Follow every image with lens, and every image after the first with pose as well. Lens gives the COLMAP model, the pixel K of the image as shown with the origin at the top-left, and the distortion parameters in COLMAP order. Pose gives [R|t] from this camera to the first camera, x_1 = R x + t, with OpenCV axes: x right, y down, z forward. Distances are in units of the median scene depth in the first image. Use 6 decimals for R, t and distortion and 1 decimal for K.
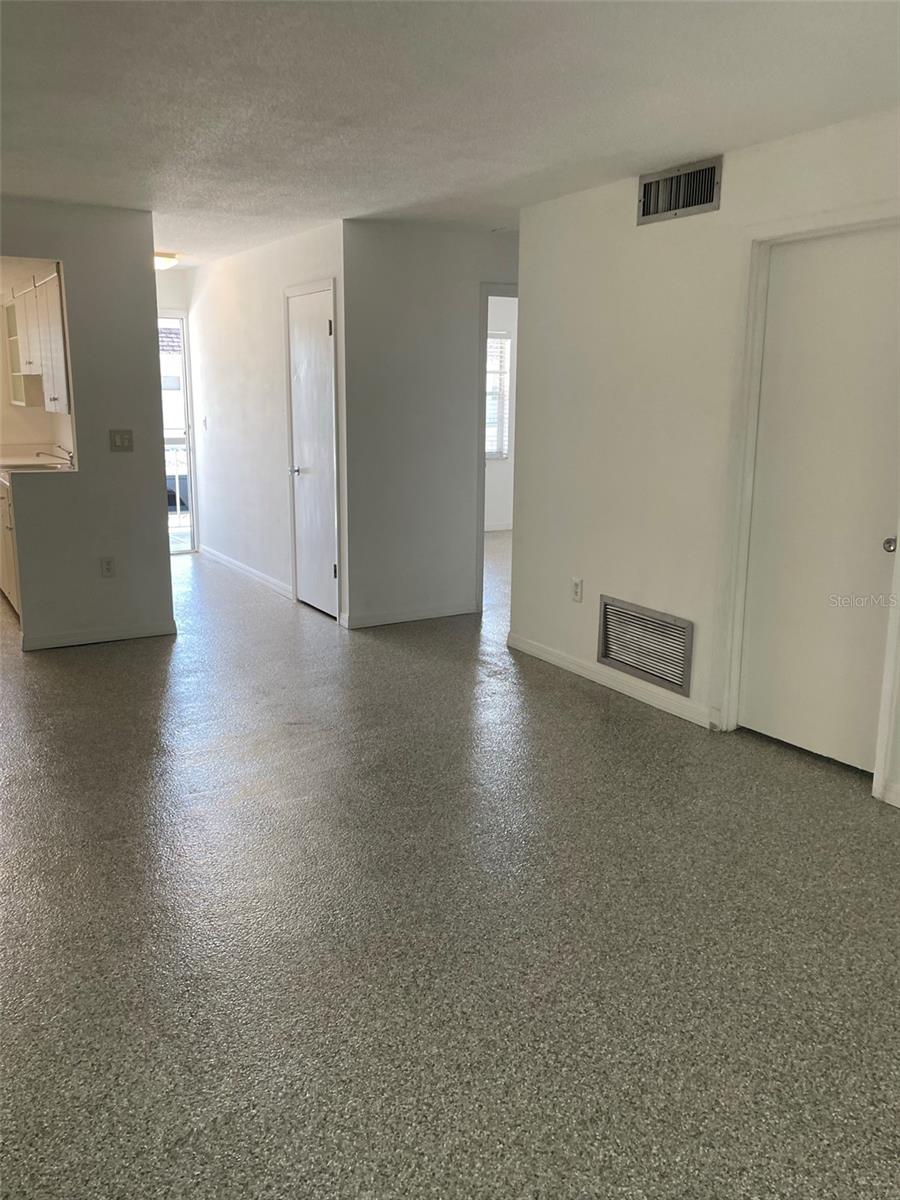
lens RADIAL K [[984.2, 0, 452.5], [0, 984.2, 578.8], [0, 0, 1]] dist [0.077635, -0.102306]
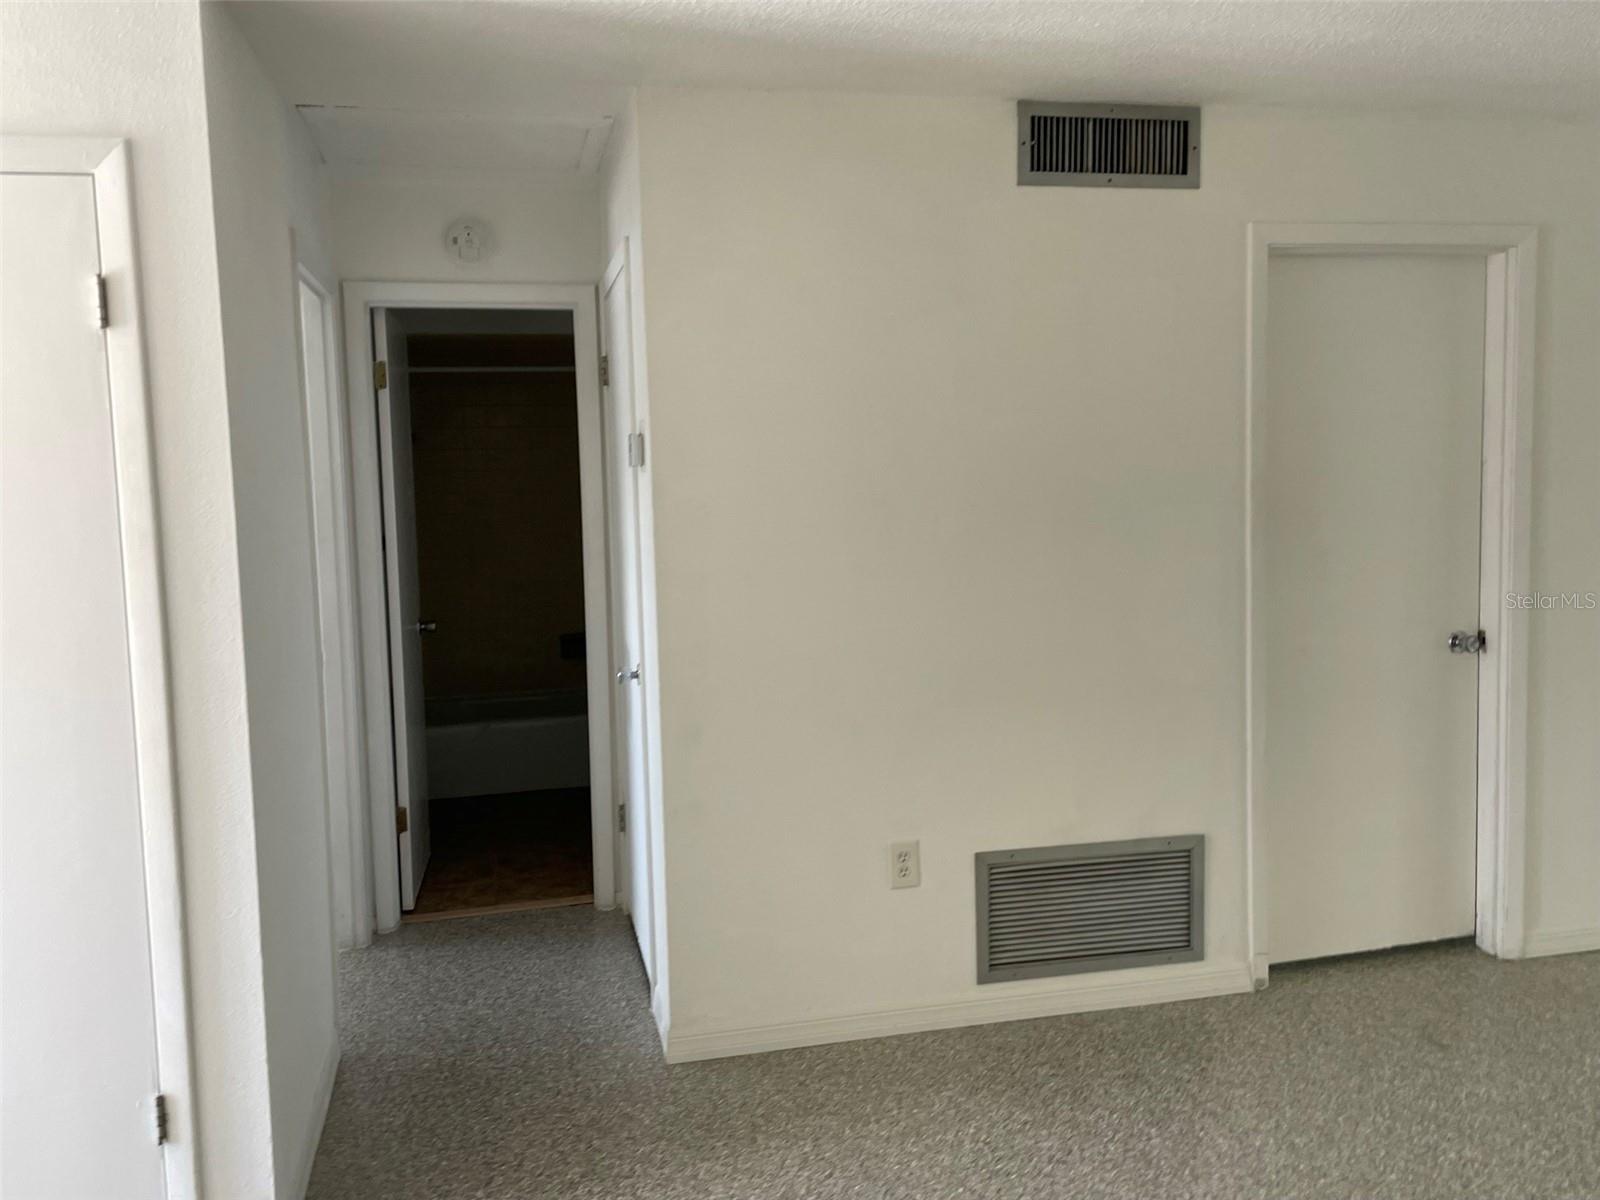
lens RADIAL K [[1312.2, 0, 801.8], [0, 1312.2, 575.9], [0, 0, 1]] dist [0.077635, -0.102306]
pose [[0.296333, -0.095696, 0.950278, -0.593257], [0.212471, 0.976640, 0.032094, -0.191499], [-0.931151, 0.192396, 0.309744, 0.938276]]
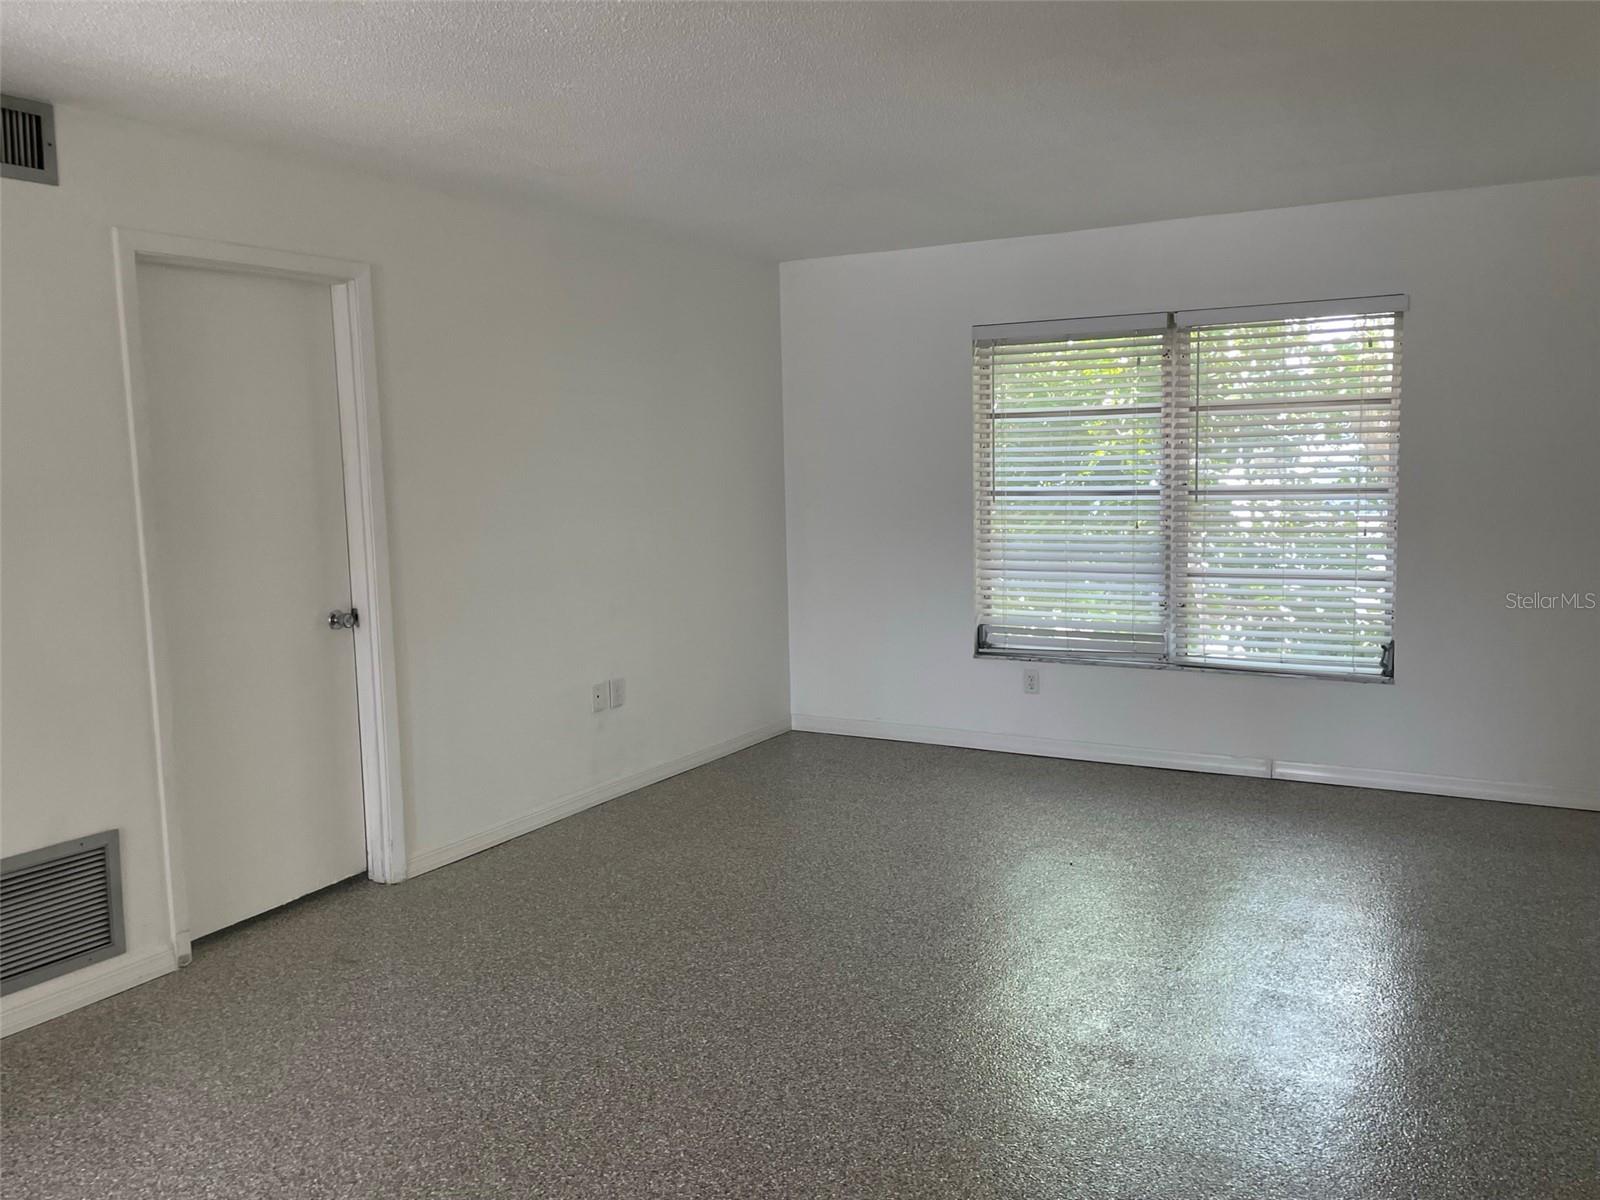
lens RADIAL K [[1312.2, 0, 808.6], [0, 1312.2, 597.0], [0, 0, 1]] dist [0.077635, -0.102306]
pose [[-0.504728, -0.089305, 0.858647, -0.676470], [0.186760, 0.959784, 0.209605, -0.189105], [-0.842835, 0.266155, -0.467751, 0.977163]]
